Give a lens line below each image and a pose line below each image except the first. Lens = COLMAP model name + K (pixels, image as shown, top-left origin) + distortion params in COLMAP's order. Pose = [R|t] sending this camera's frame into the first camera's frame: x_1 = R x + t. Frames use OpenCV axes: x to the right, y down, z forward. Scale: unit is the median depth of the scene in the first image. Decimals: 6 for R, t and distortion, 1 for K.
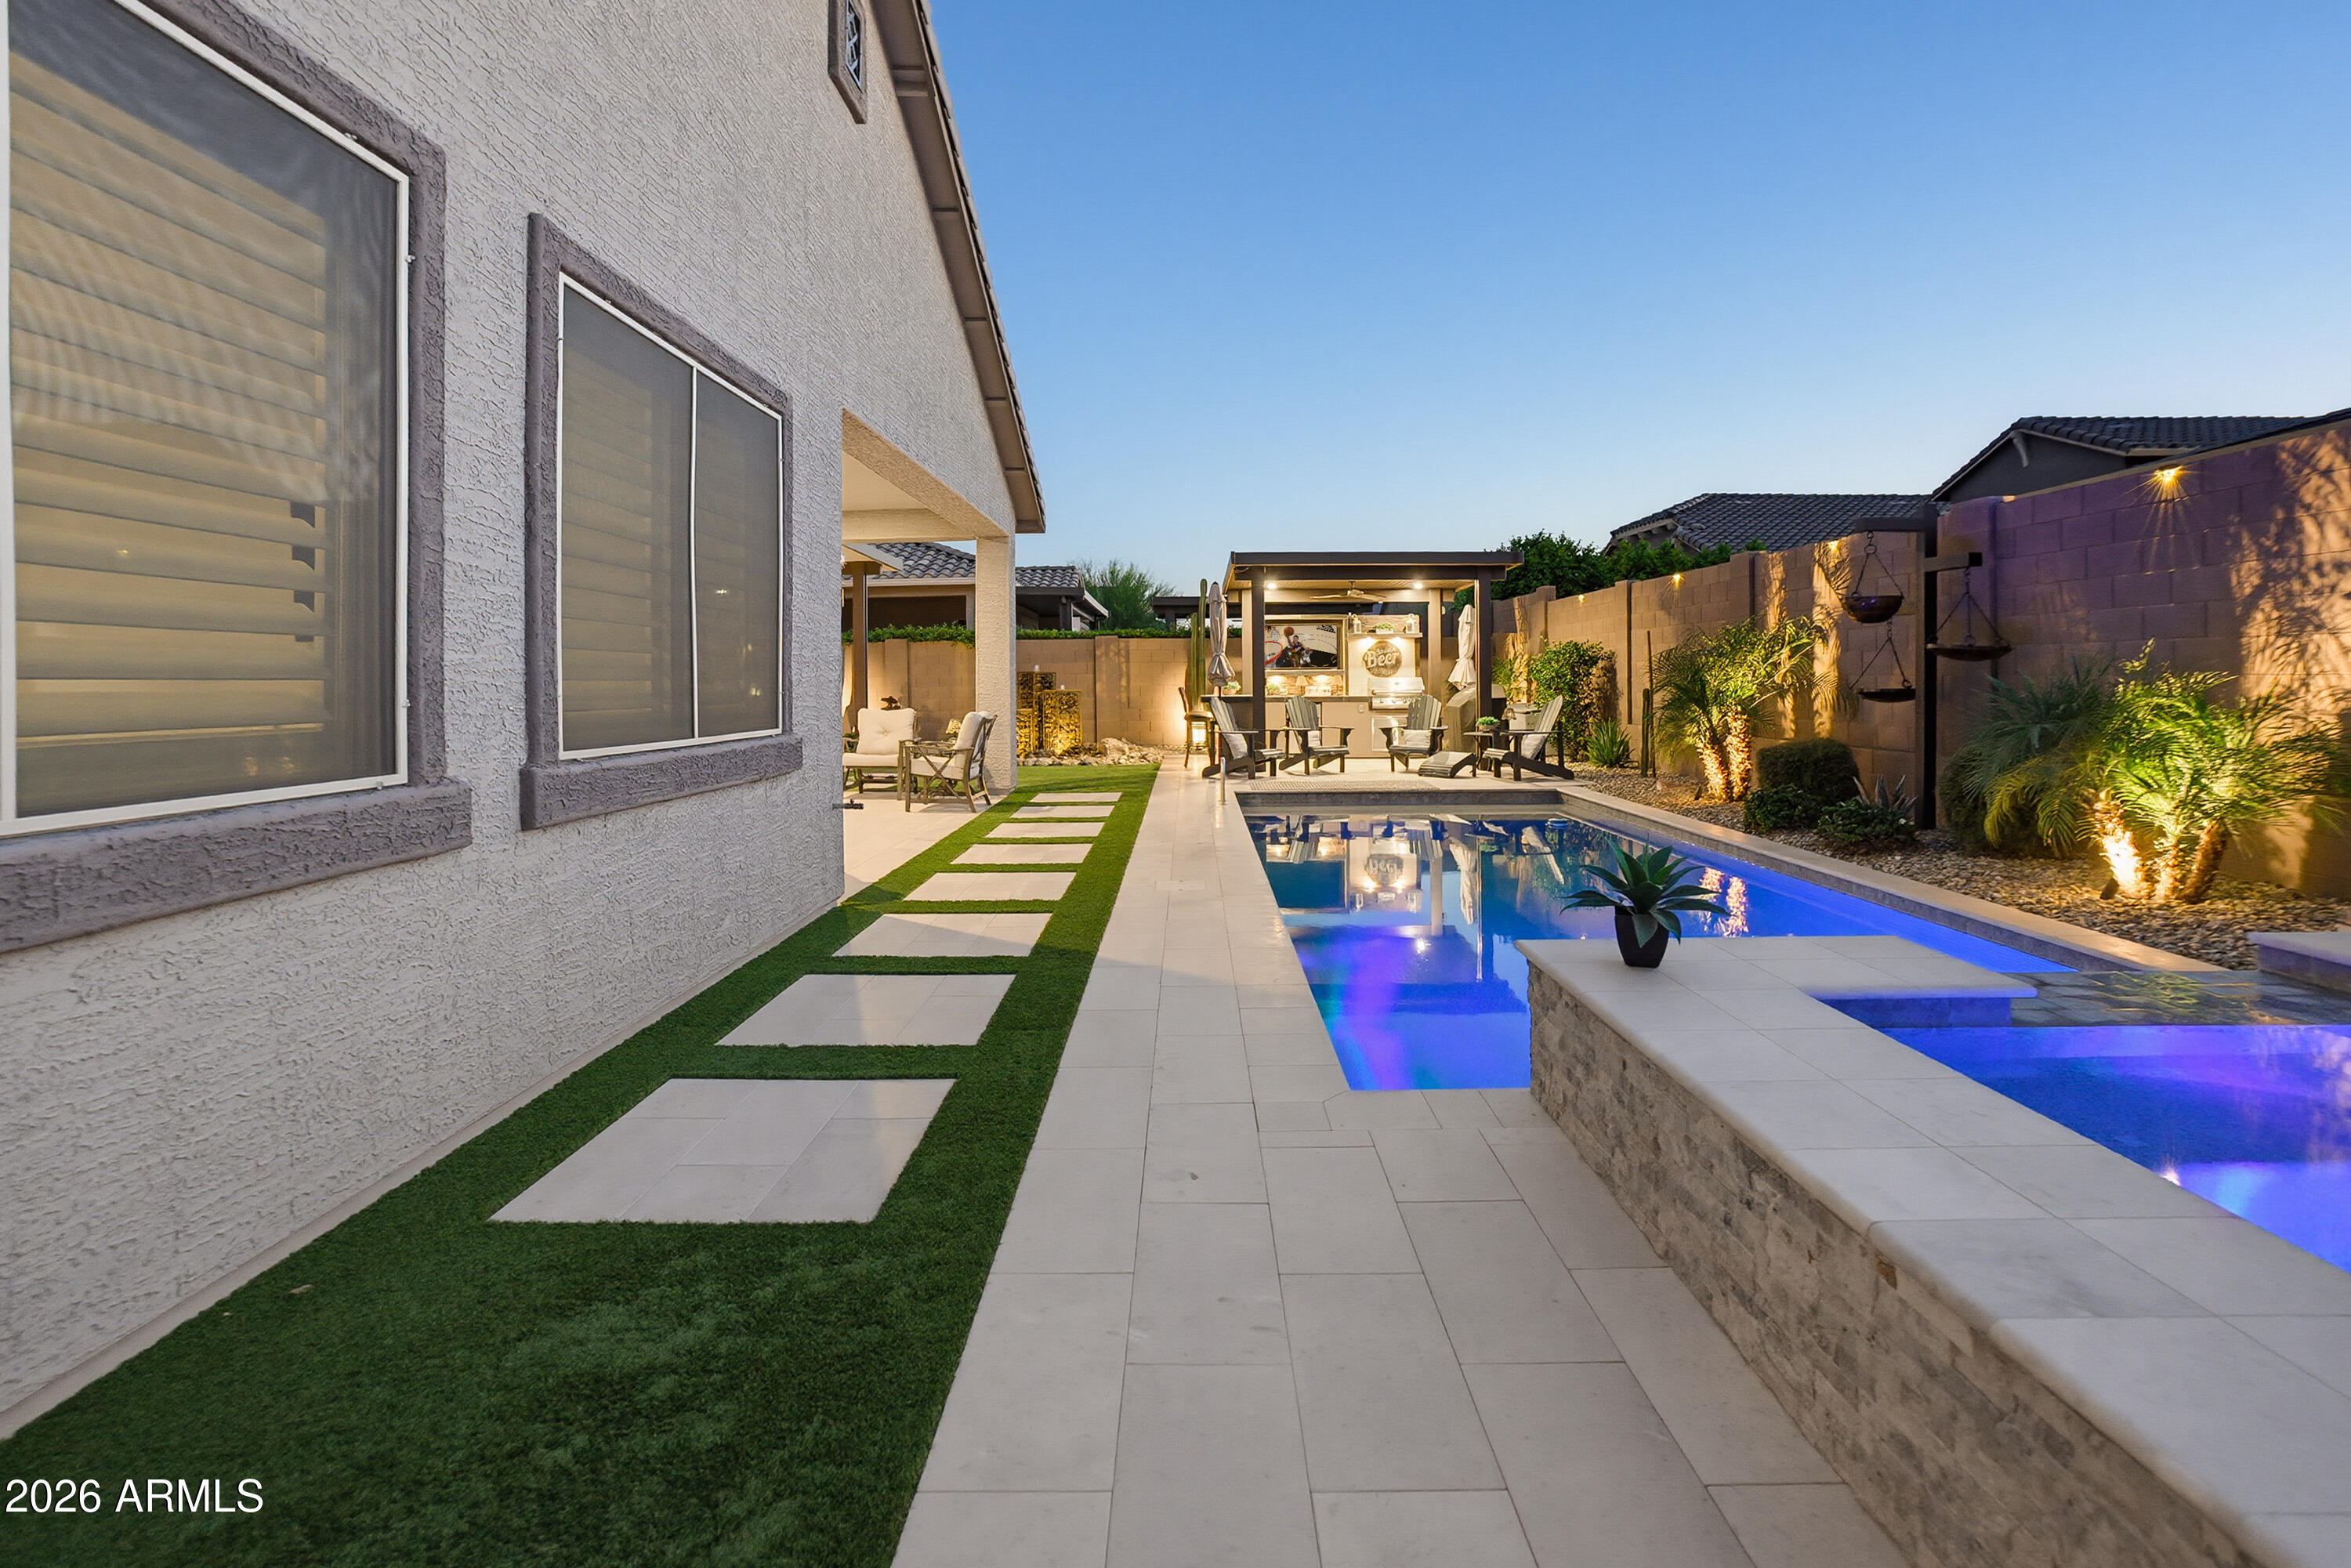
lens RADIAL K [[1081.1, 0, 1169.4], [0, 1081.1, 702.8], [0, 0, 1]] dist [-0.027640, 0.010029]
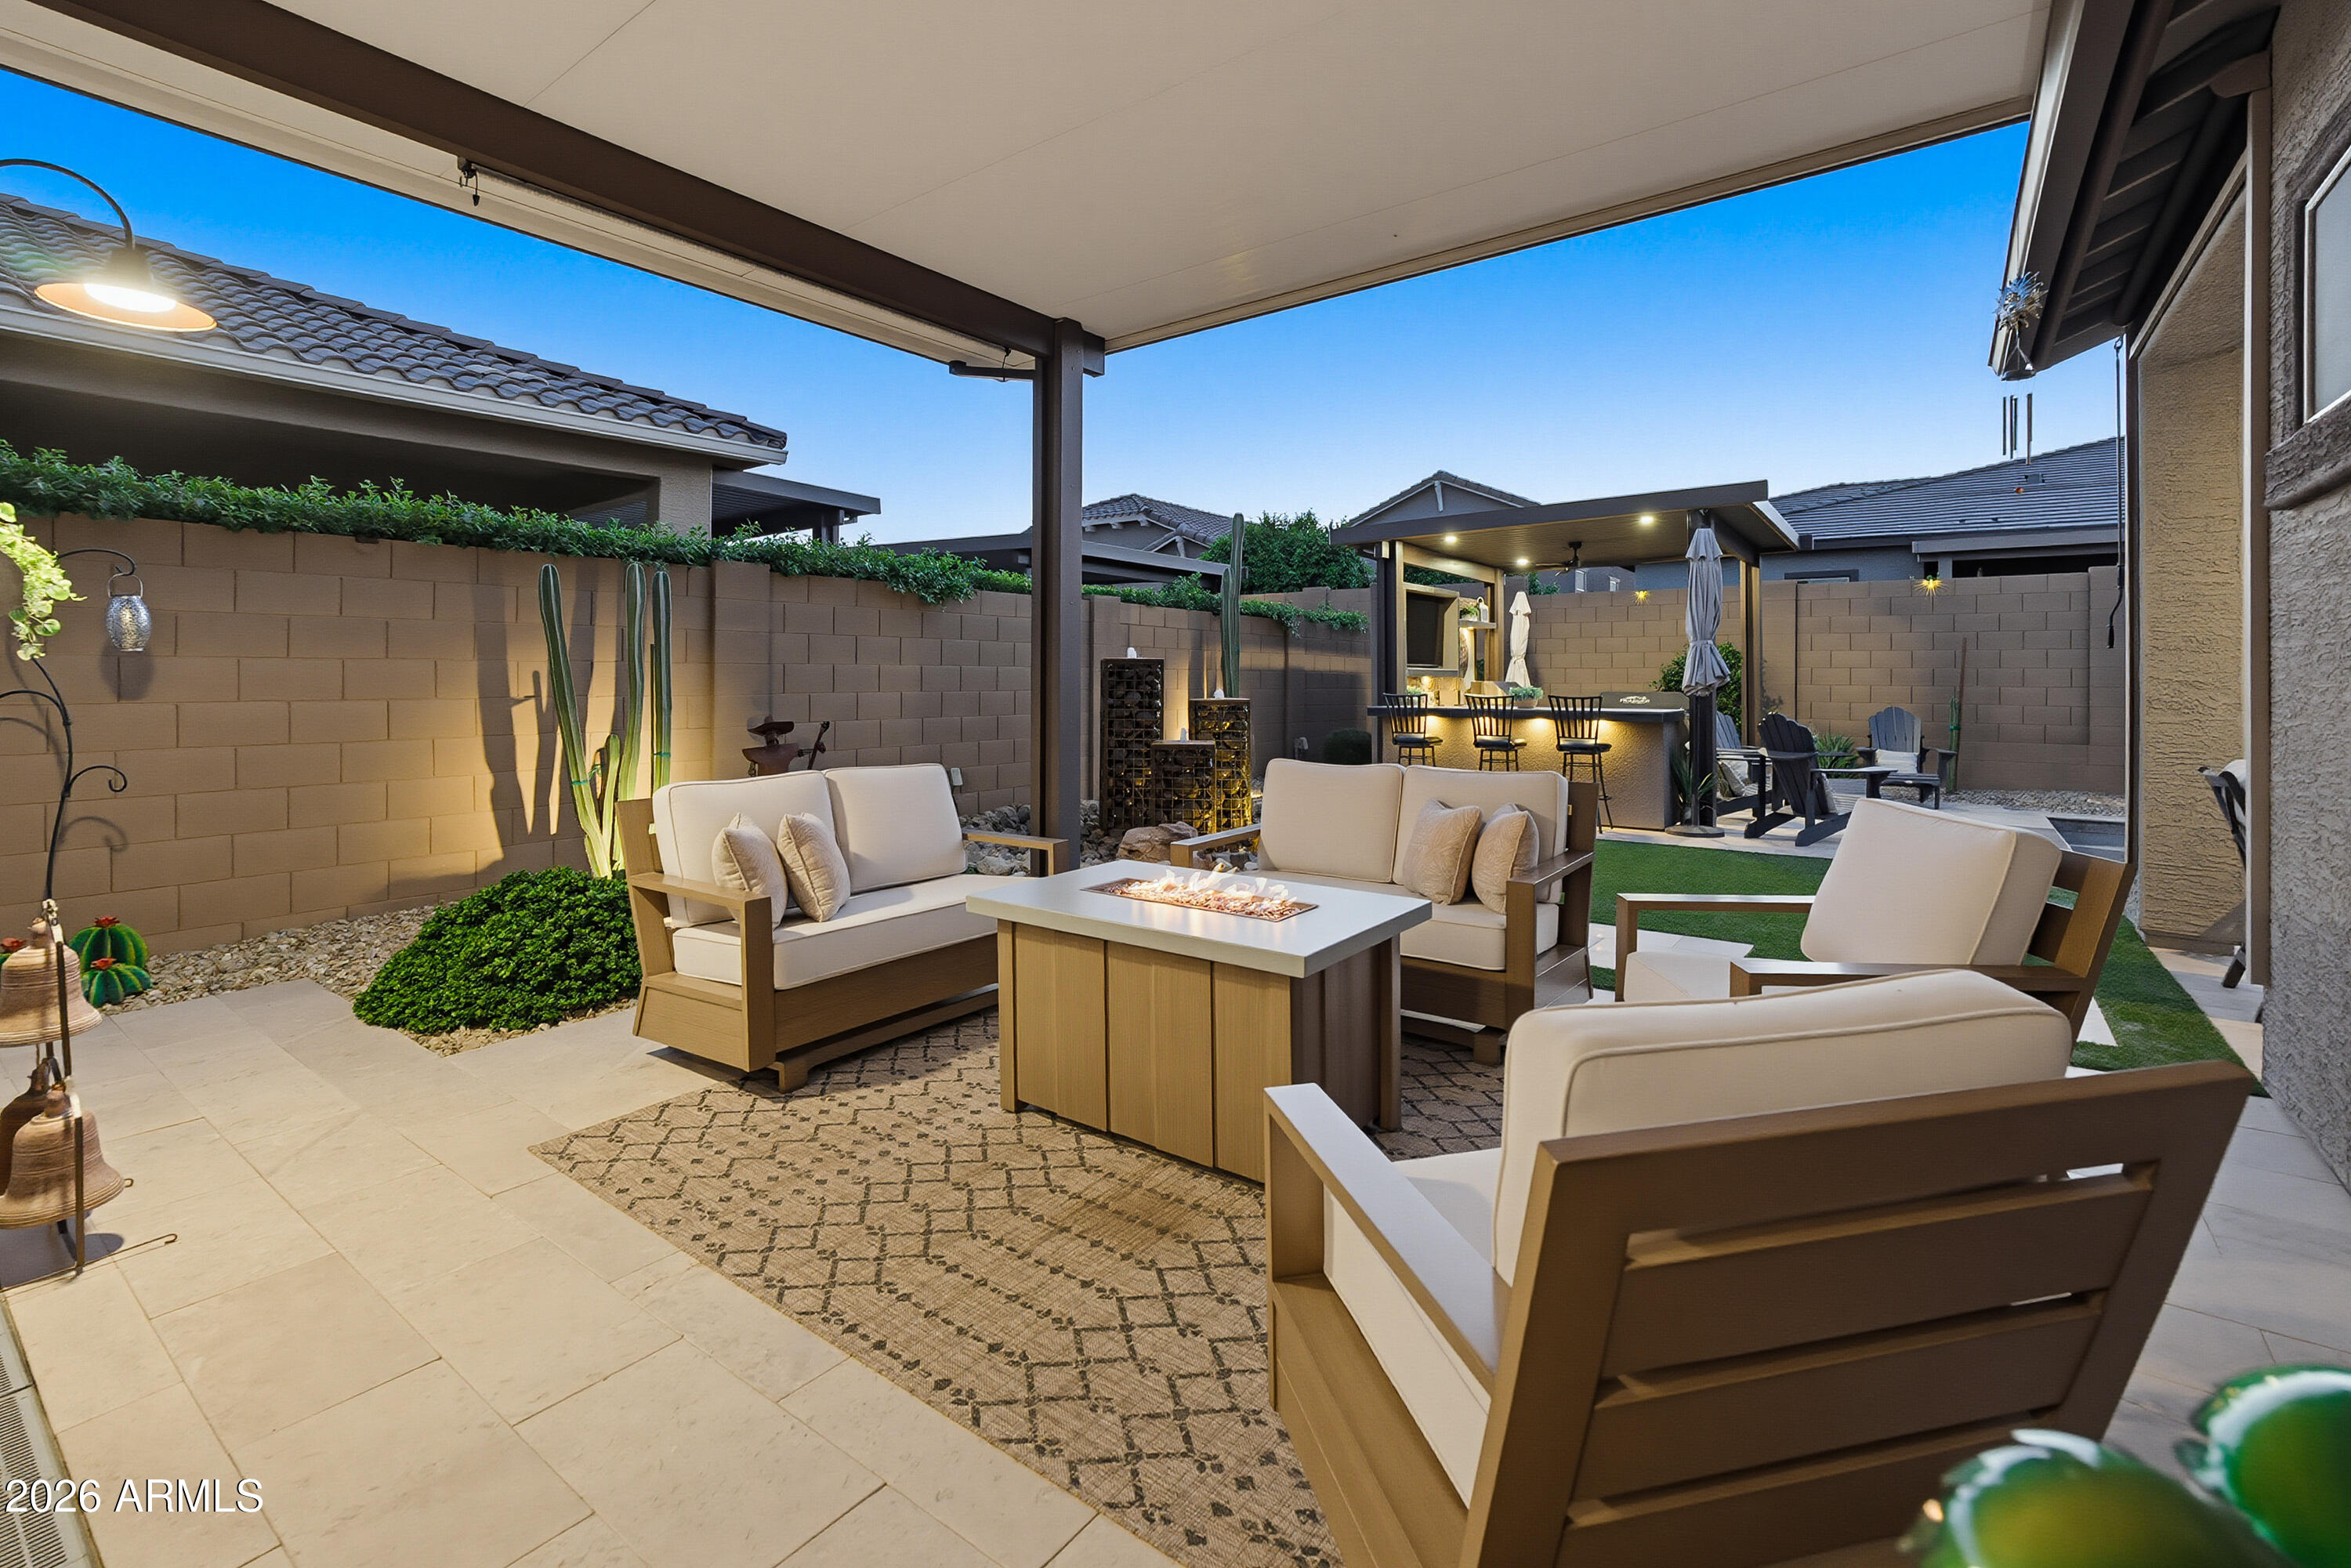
lens RADIAL K [[1081.1, 0, 1125.2], [0, 1081.1, 669.3], [0, 0, 1]] dist [-0.027640, 0.010029]
pose [[0.589844, 0.017479, 0.807328, -0.937866], [0.003972, 0.999691, -0.024546, -0.025209], [-0.807508, 0.017685, 0.589592, 1.332578]]
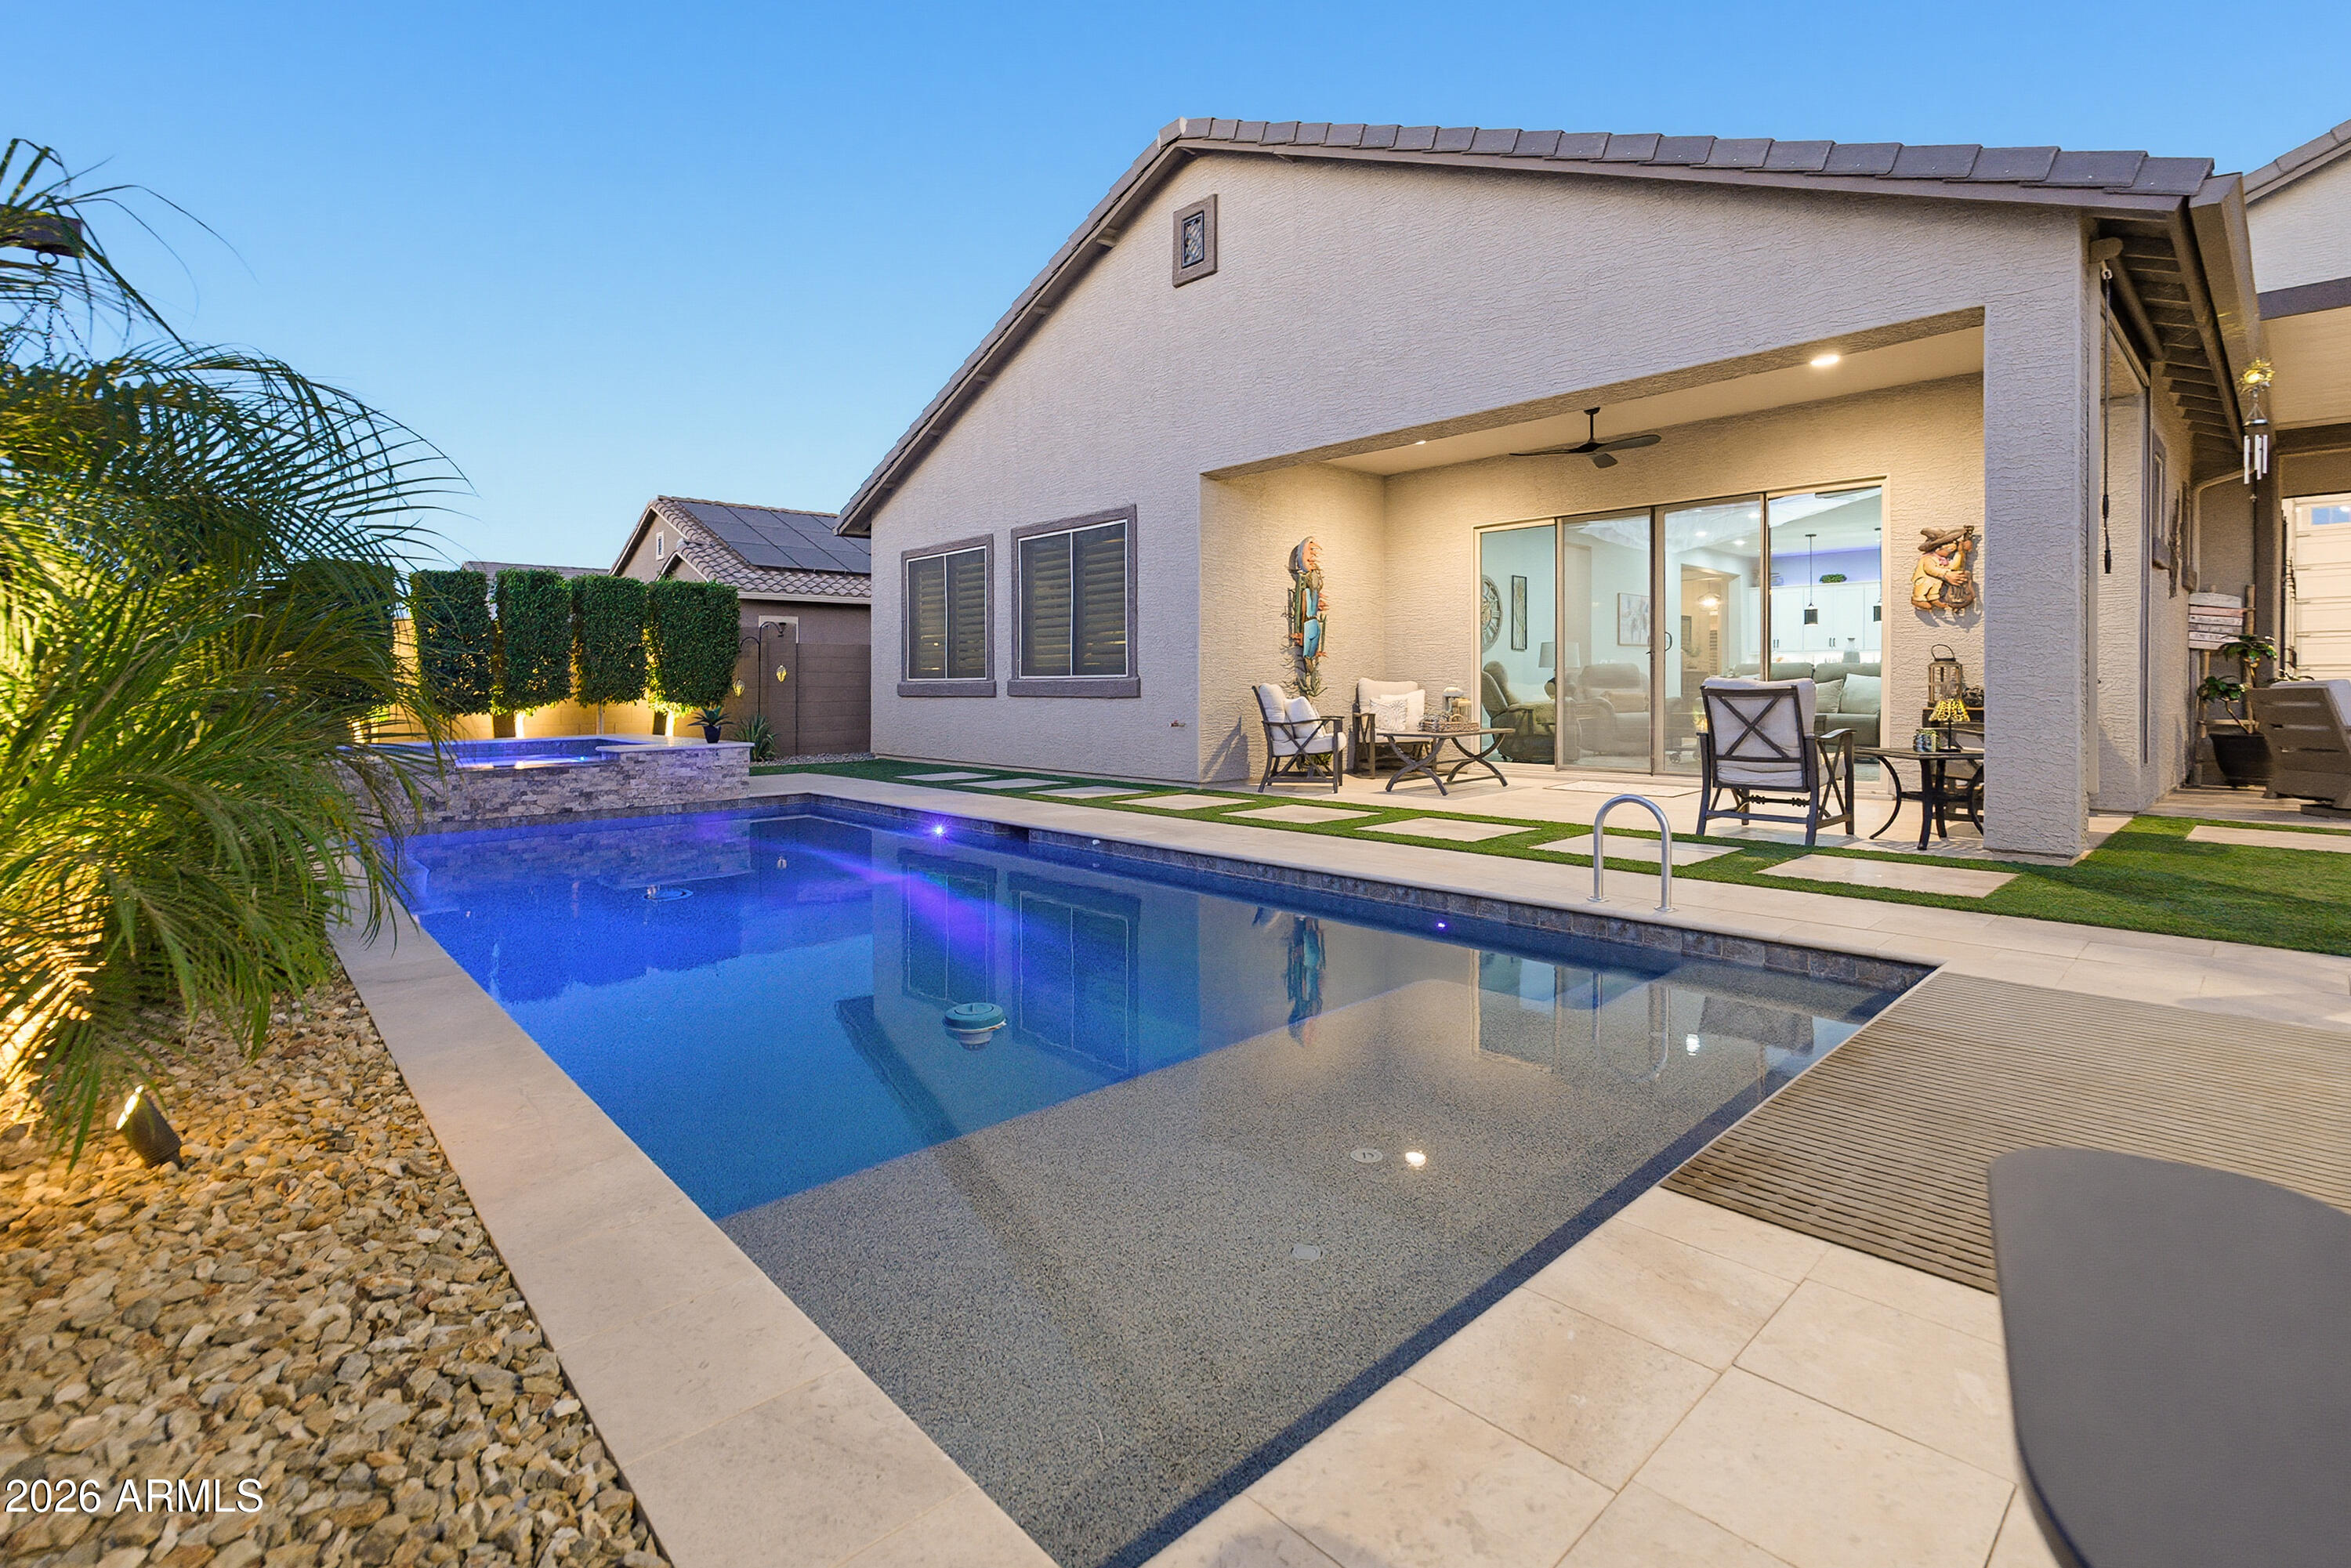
lens RADIAL K [[1081.1, 0, 1173.4], [0, 1081.1, 702.5], [0, 0, 1]] dist [-0.027640, 0.010029]
pose [[-0.722132, 0.021588, -0.691419, 0.507826], [-0.004725, 0.999336, 0.036136, -0.000285], [0.691739, 0.029362, -0.721550, 1.313560]]
